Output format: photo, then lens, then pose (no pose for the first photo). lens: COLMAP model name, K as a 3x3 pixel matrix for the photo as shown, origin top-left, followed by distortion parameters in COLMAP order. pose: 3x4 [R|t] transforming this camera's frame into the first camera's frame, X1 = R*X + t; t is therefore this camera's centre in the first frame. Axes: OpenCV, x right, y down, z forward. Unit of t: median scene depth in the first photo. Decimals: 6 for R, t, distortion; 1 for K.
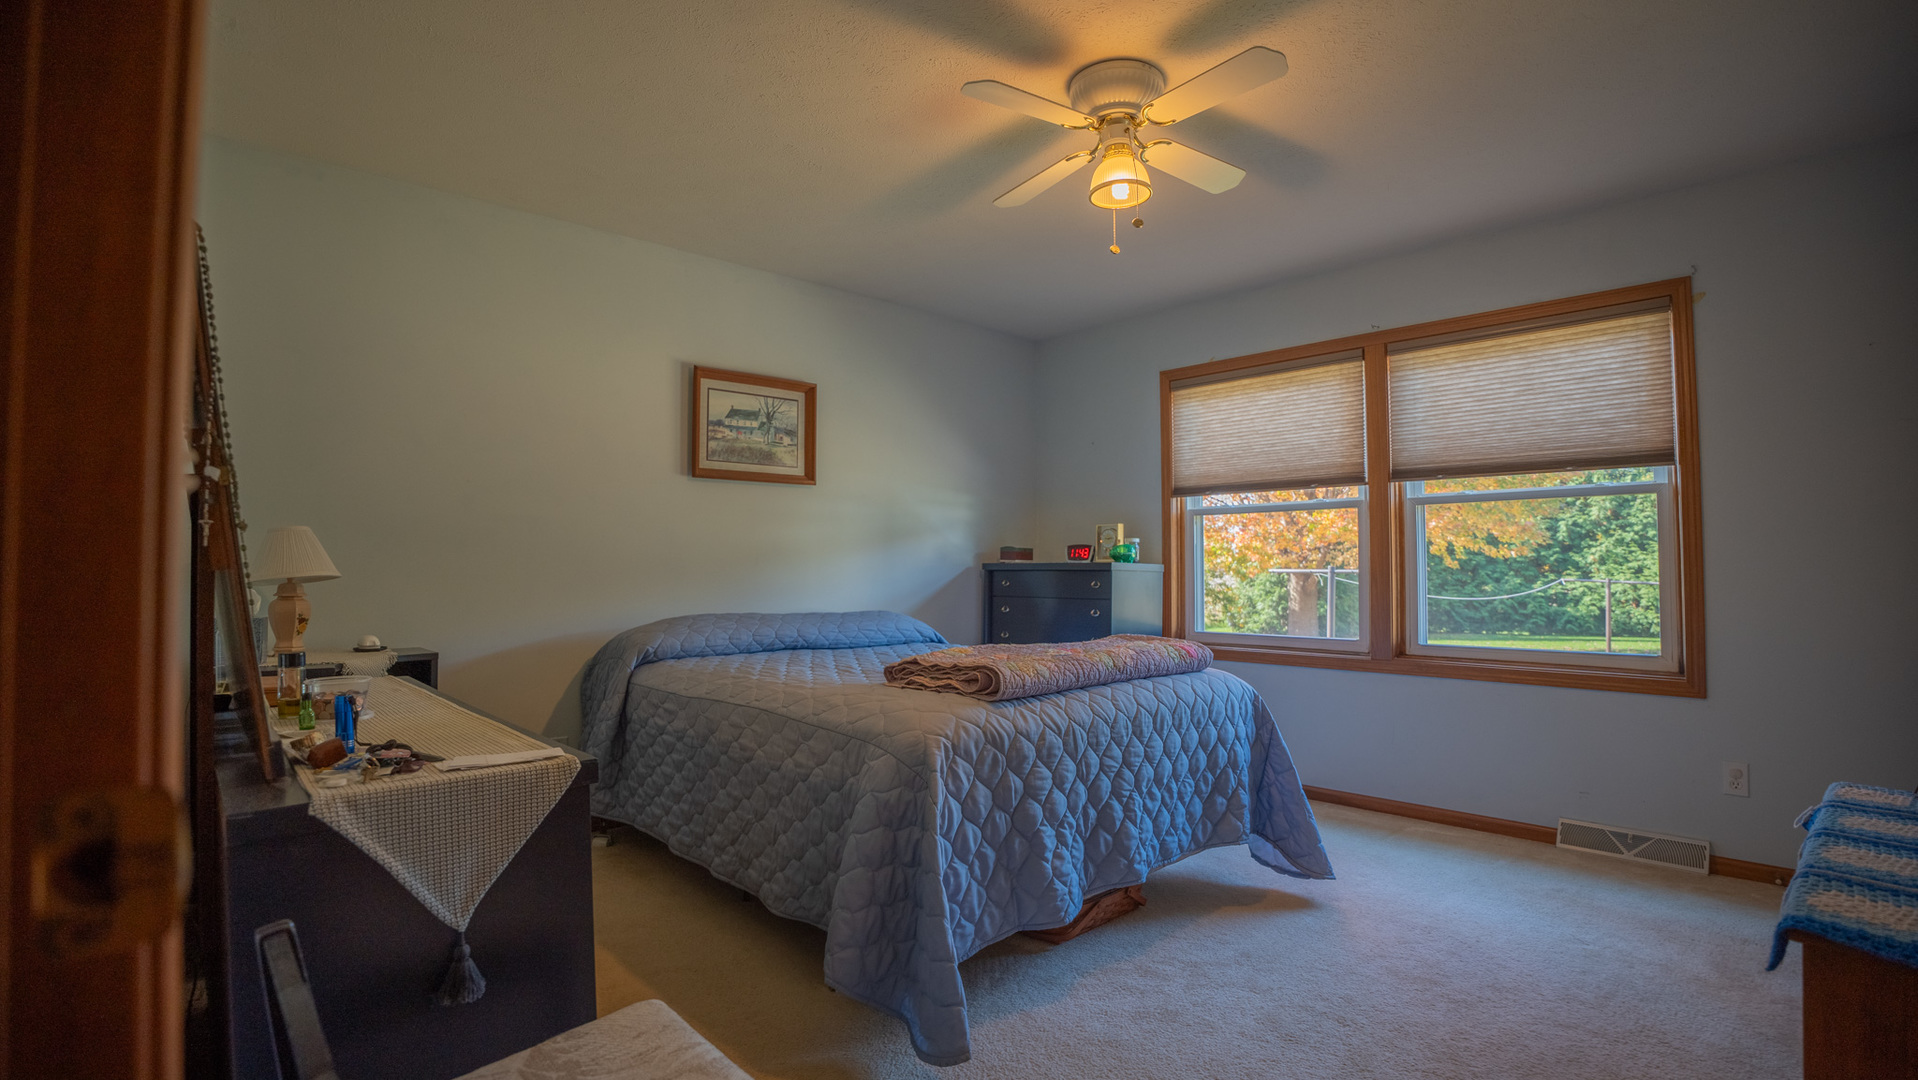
lens RADIAL K [[883.6, 0, 960.4], [0, 883.6, 543.4], [0, 0, 1]] dist [-0.084138, 0.022263]
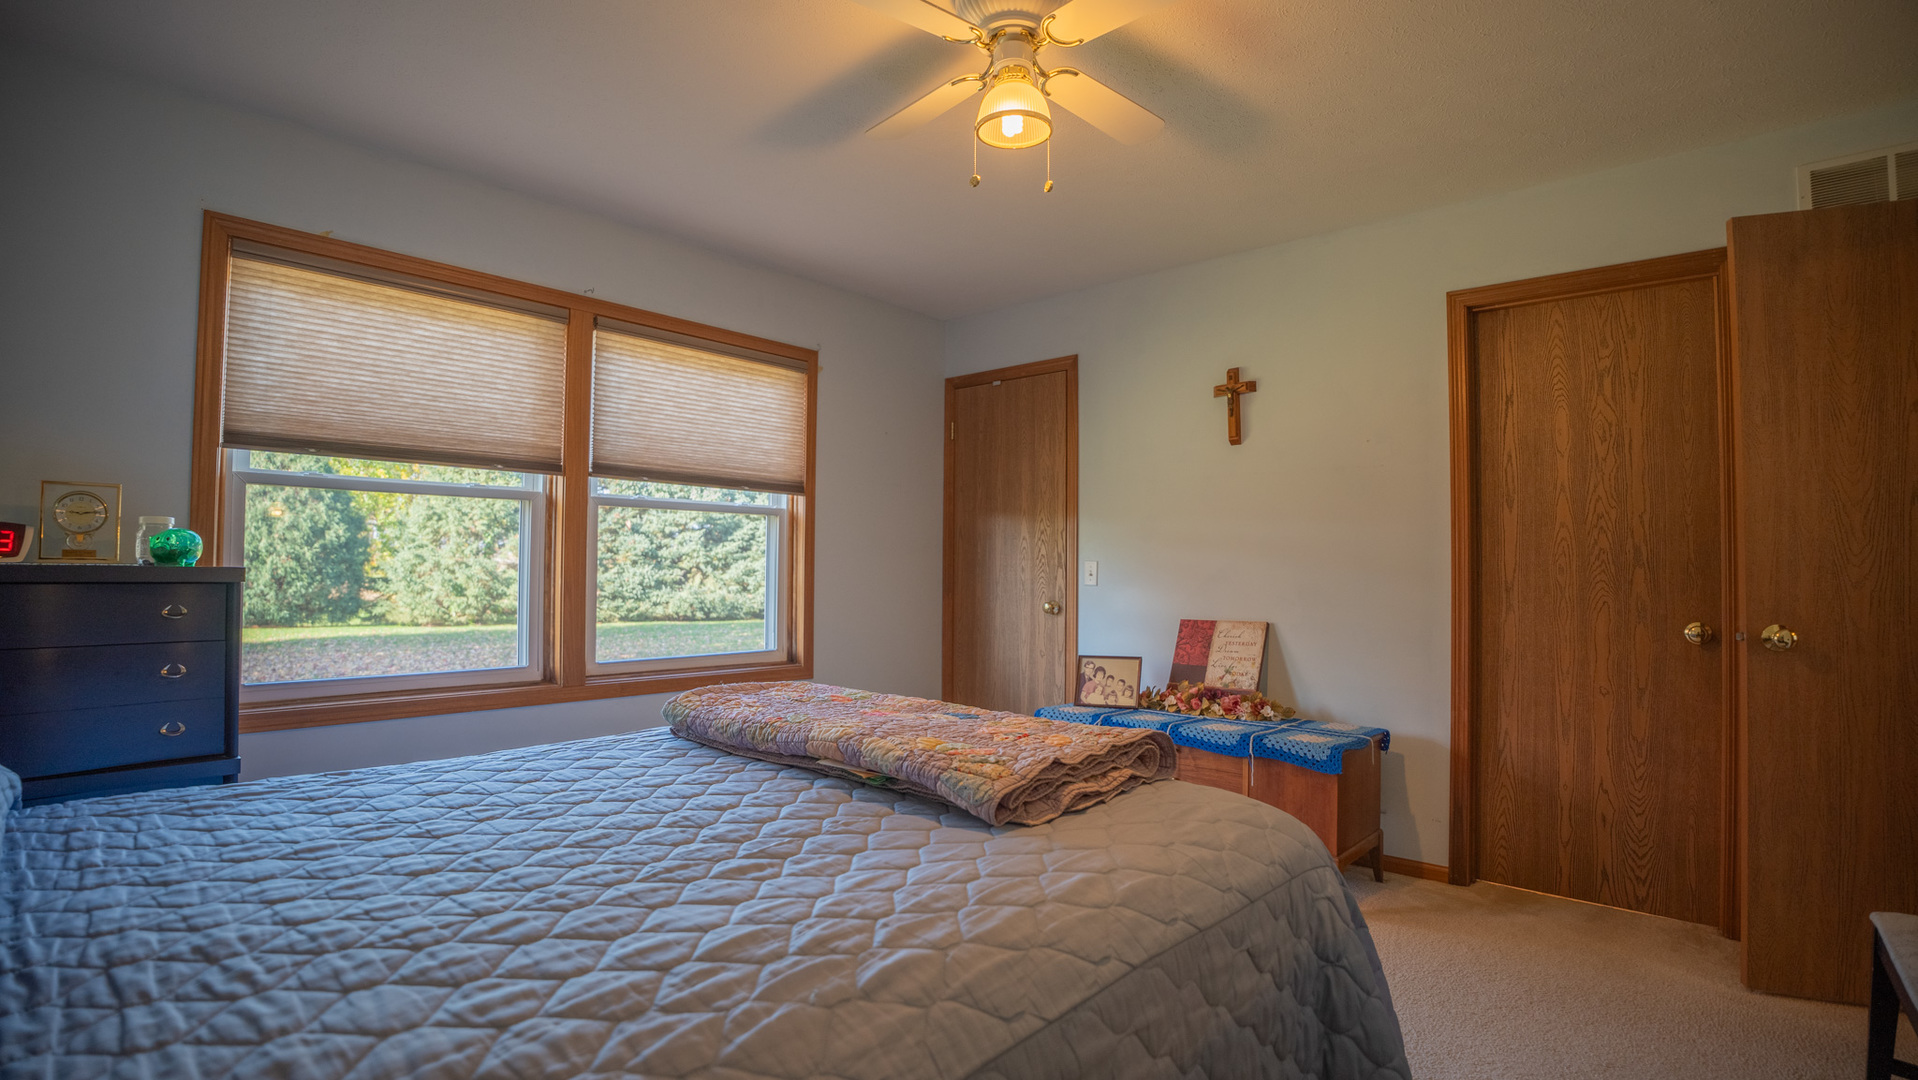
lens RADIAL K [[883.6, 0, 960.4], [0, 883.6, 543.4], [0, 0, 1]] dist [-0.084138, 0.022263]
pose [[-0.089457, 0.028011, 0.995597, -0.391027], [-0.038712, 0.998751, -0.031578, 0.008025], [-0.995238, -0.041367, -0.088261, 0.715283]]
